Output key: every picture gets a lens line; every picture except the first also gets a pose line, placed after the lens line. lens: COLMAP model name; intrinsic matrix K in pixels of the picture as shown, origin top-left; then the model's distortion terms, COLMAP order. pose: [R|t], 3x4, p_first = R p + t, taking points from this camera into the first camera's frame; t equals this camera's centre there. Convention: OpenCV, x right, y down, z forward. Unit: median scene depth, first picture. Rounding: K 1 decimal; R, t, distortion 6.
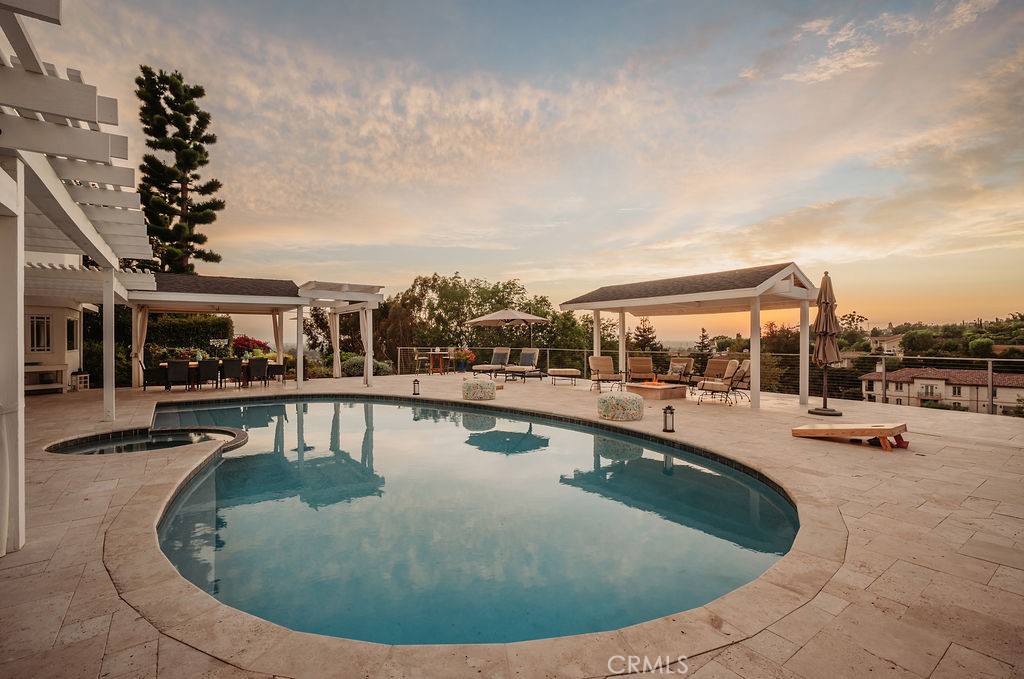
lens RADIAL K [[454.2, 0, 511.7], [0, 454.2, 335.0], [0, 0, 1]] dist [-0.005450, -0.000271]
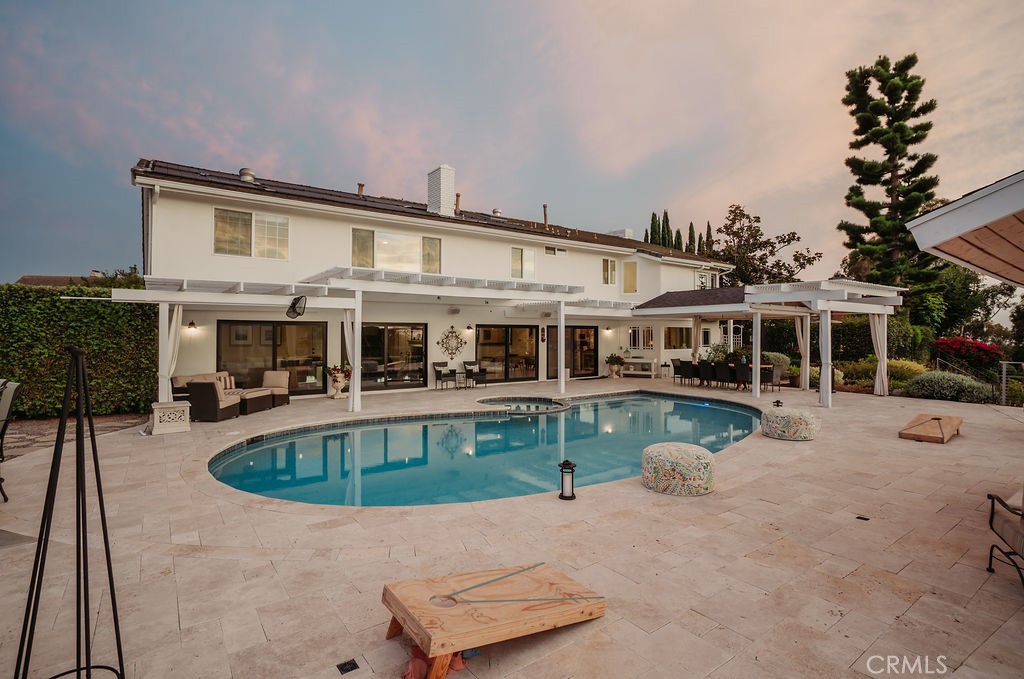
lens RADIAL K [[495.0, 0, 510.8], [0, 495.0, 336.8], [0, 0, 1]] dist [-0.018057, 0.000771]
pose [[0.009699, 0.008277, -0.999919, 0.278187], [-0.000390, 0.999966, 0.008274, -0.009418], [0.999953, 0.000310, 0.009702, 0.234731]]
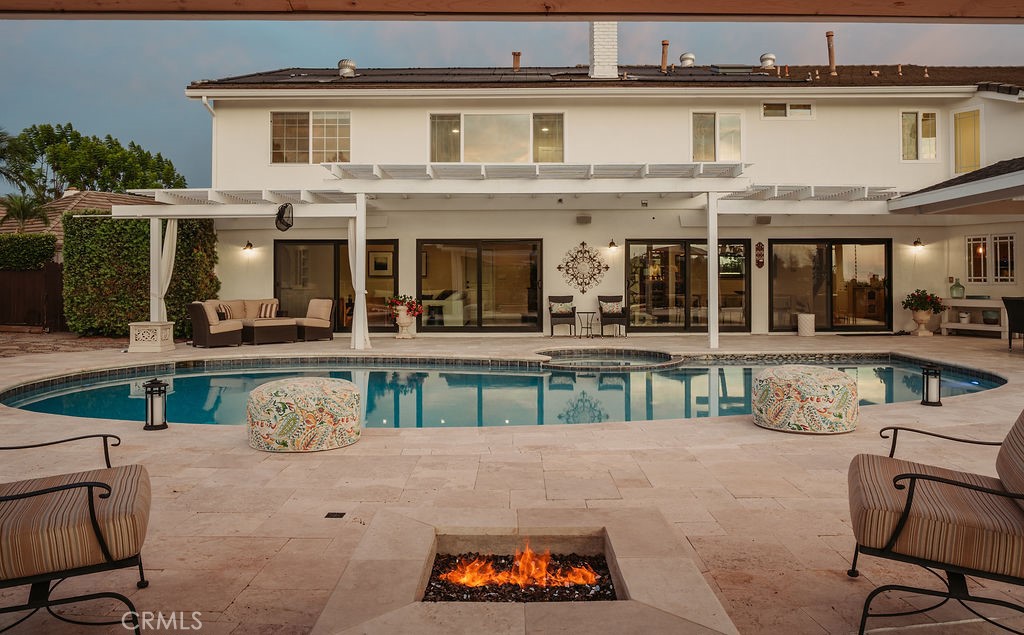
lens RADIAL K [[758.2, 0, 534.4], [0, 758.2, 285.7], [0, 0, 1]] dist [-0.045362, 0.008693]
pose [[-0.575408, 0.009262, -0.817814, 0.198920], [0.006390, 0.999956, 0.006829, 0.012710], [0.817842, -0.001296, -0.575442, 0.484547]]
